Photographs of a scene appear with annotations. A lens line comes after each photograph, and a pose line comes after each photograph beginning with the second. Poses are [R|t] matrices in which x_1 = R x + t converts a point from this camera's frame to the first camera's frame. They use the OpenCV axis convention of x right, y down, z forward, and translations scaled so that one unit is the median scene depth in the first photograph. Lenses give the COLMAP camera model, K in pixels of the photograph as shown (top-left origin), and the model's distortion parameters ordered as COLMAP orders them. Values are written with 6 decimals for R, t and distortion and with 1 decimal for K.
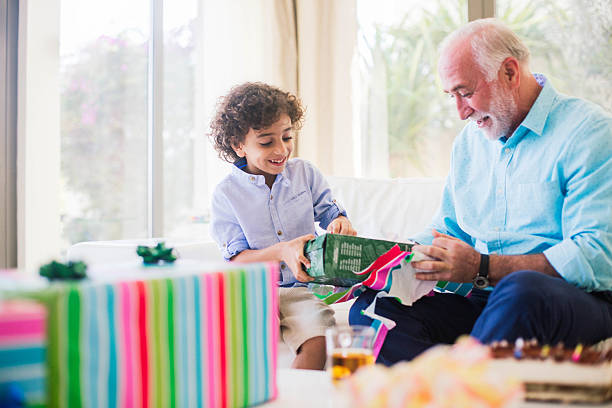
lens RADIAL K [[1047.9, 0, 306.0], [0, 1047.9, 204.0], [0, 0, 1]] dist [-0.087389, 0.029886]
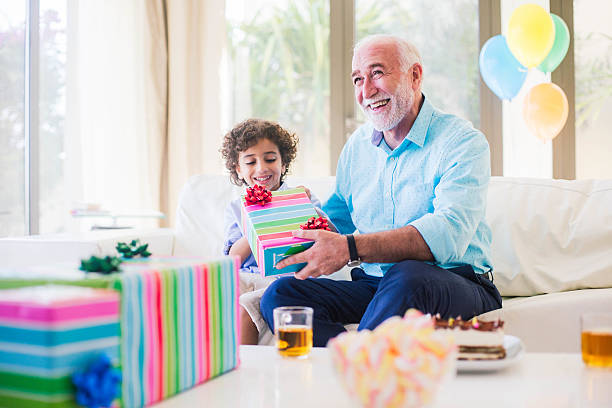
lens RADIAL K [[1149.1, 0, 306.0], [0, 1149.1, 204.0], [0, 0, 1]] dist [-0.008903, -0.021936]
pose [[0.980730, -0.005622, 0.195288, -0.097653], [0.002454, 0.999861, 0.016461, -0.012013], [-0.195353, -0.015665, 0.980608, -0.152766]]
